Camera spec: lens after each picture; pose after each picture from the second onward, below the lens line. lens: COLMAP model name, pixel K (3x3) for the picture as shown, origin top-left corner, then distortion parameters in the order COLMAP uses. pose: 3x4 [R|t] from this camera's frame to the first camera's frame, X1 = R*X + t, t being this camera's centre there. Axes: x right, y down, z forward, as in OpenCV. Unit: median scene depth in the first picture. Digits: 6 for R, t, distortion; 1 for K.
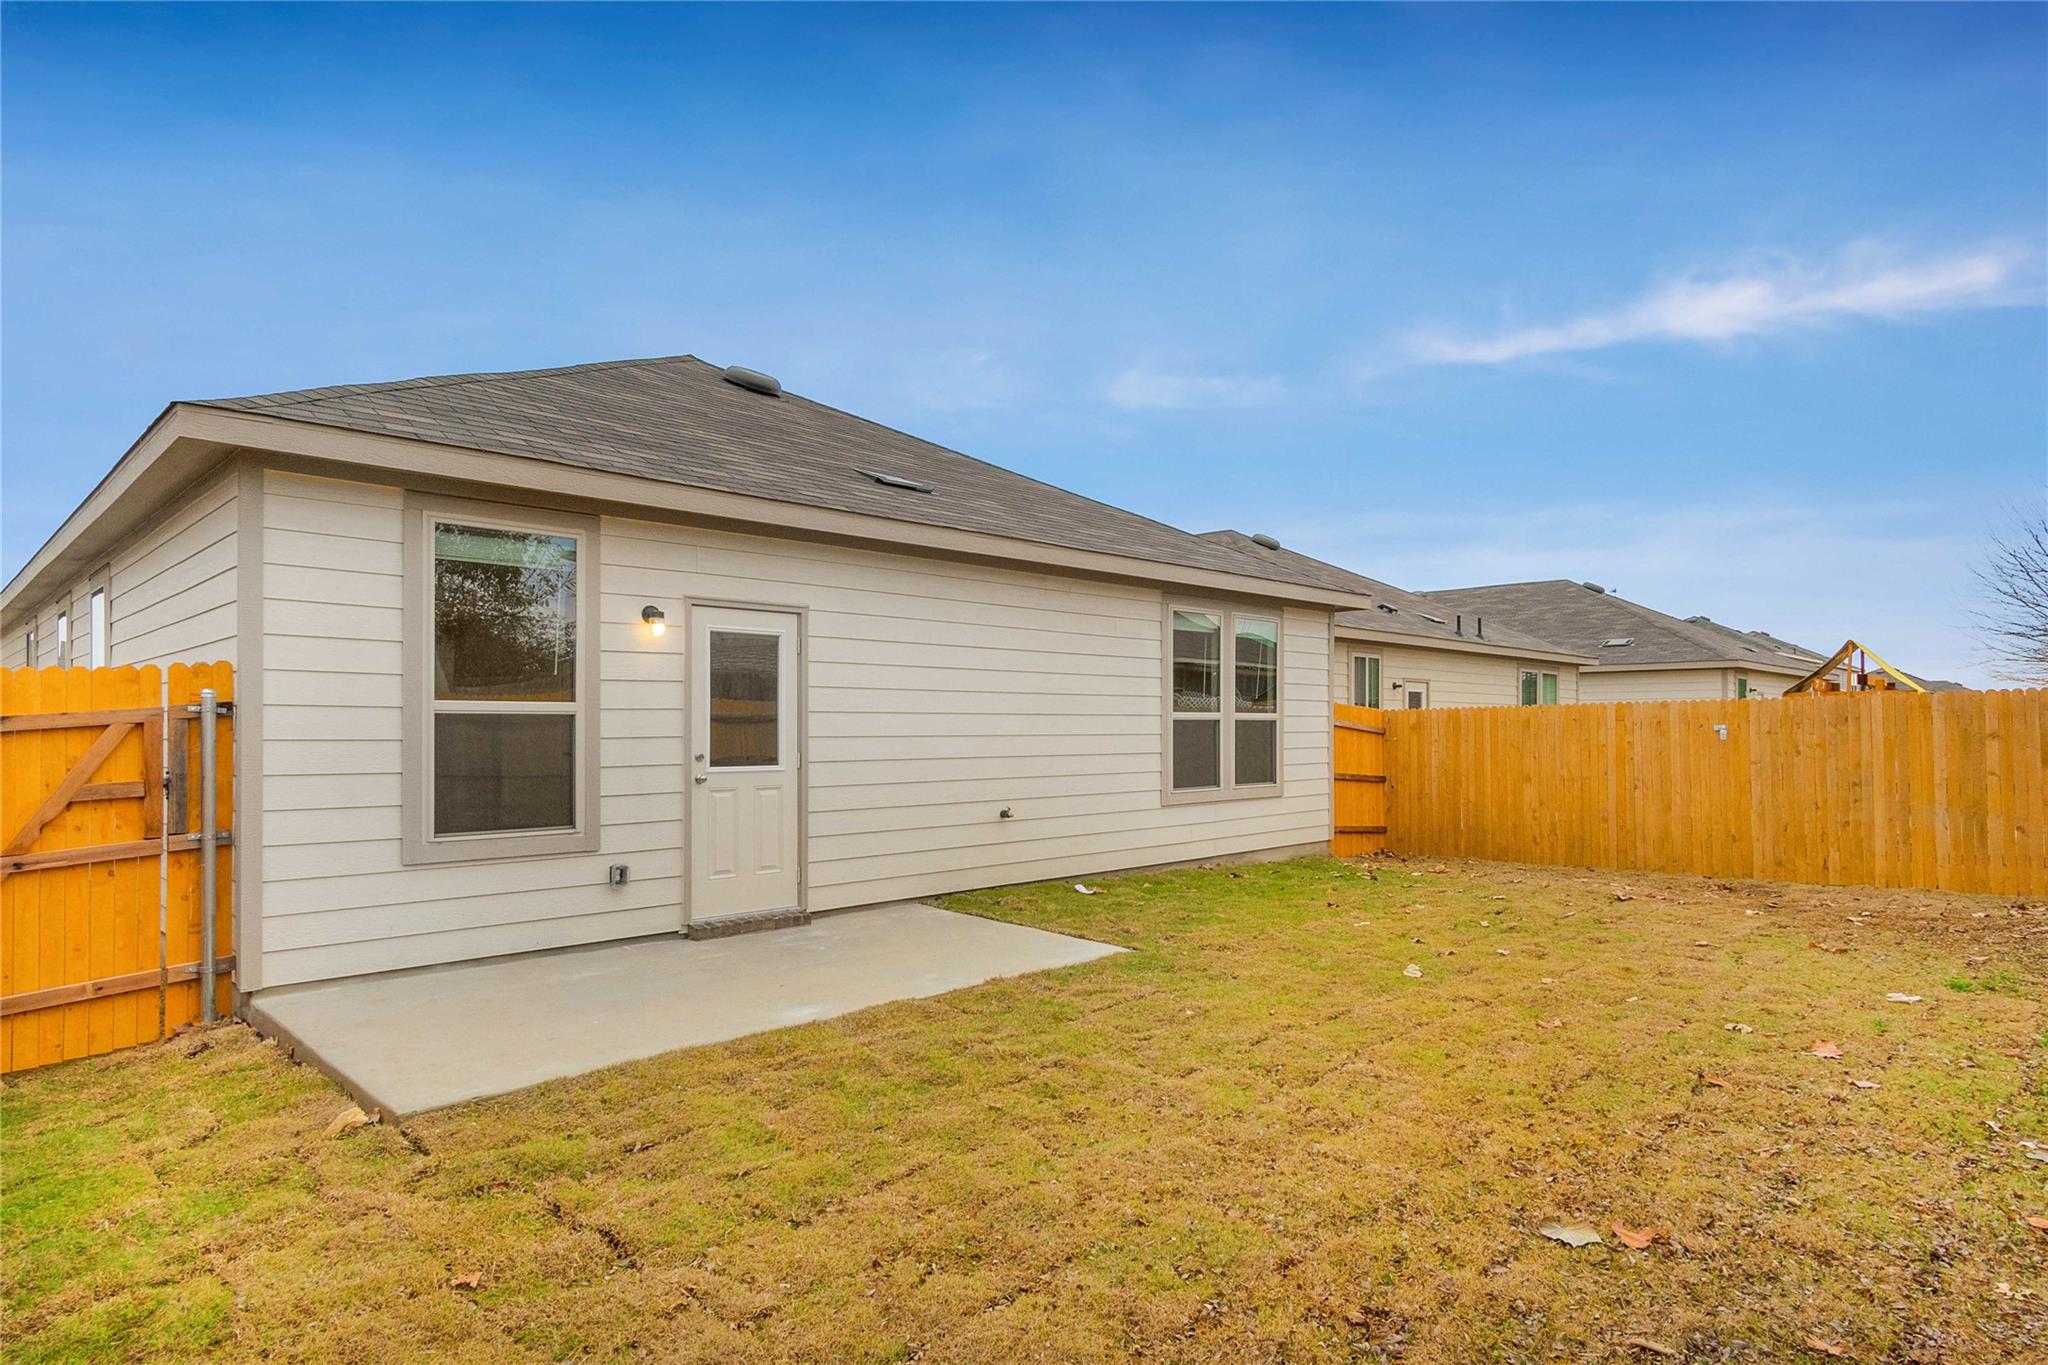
lens RADIAL K [[1140.3, 0, 1020.3], [0, 1140.3, 722.1], [0, 0, 1]] dist [-0.001201, -0.000116]
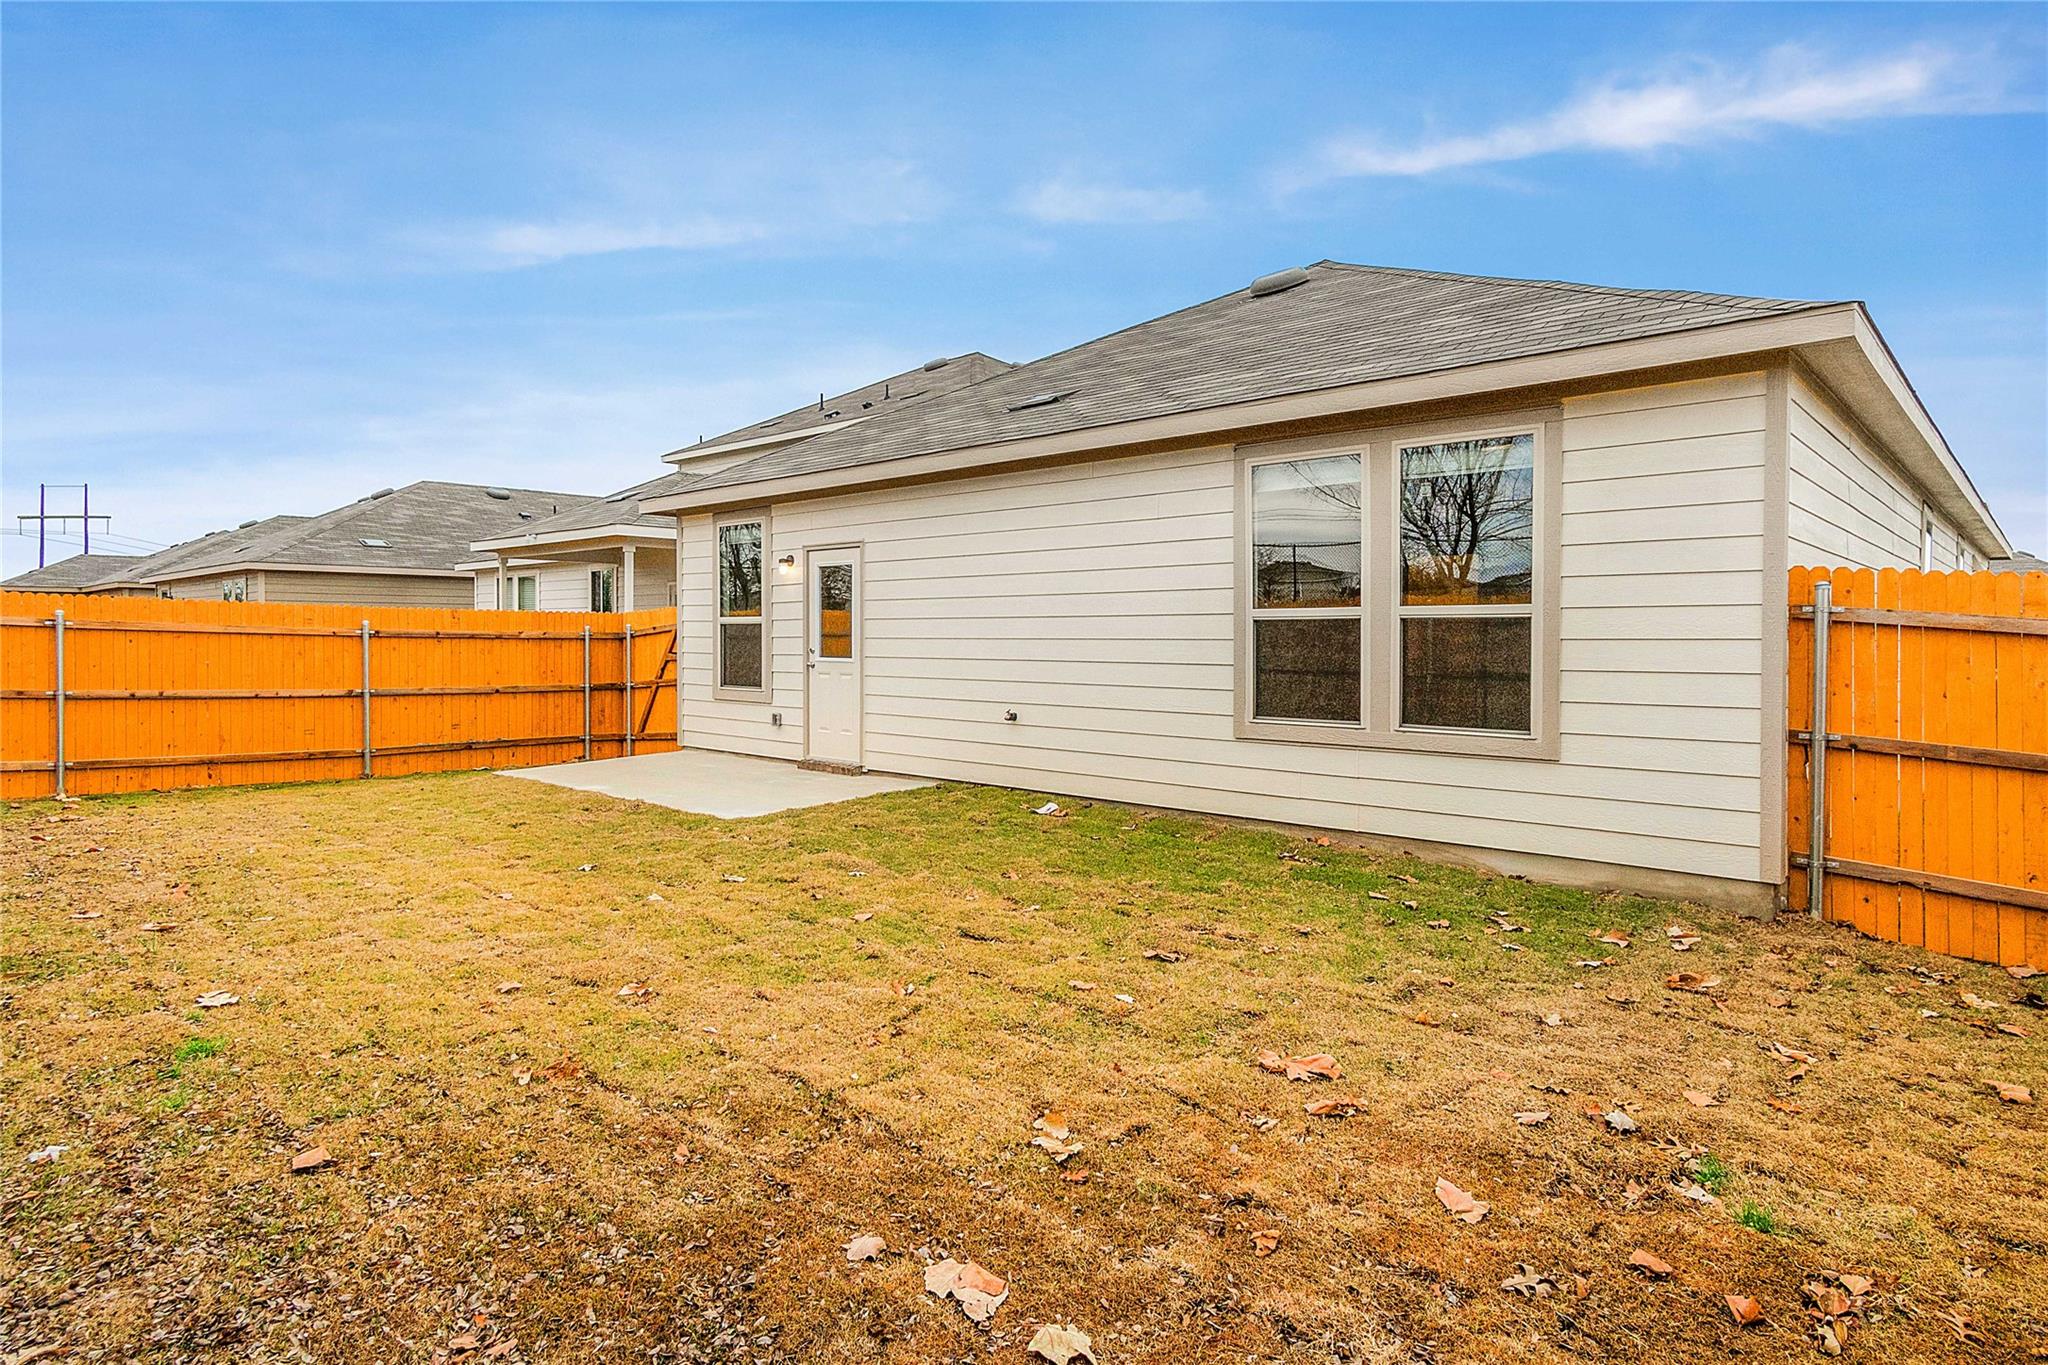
lens RADIAL K [[1127.4, 0, 1026.4], [0, 1127.4, 641.6], [0, 0, 1]] dist [-0.000563, -0.000073]
pose [[0.038601, 0.010727, -0.999197, 0.805035], [0.008424, 0.999903, 0.011060, 0.002819], [0.999219, -0.008844, 0.038507, 0.804304]]
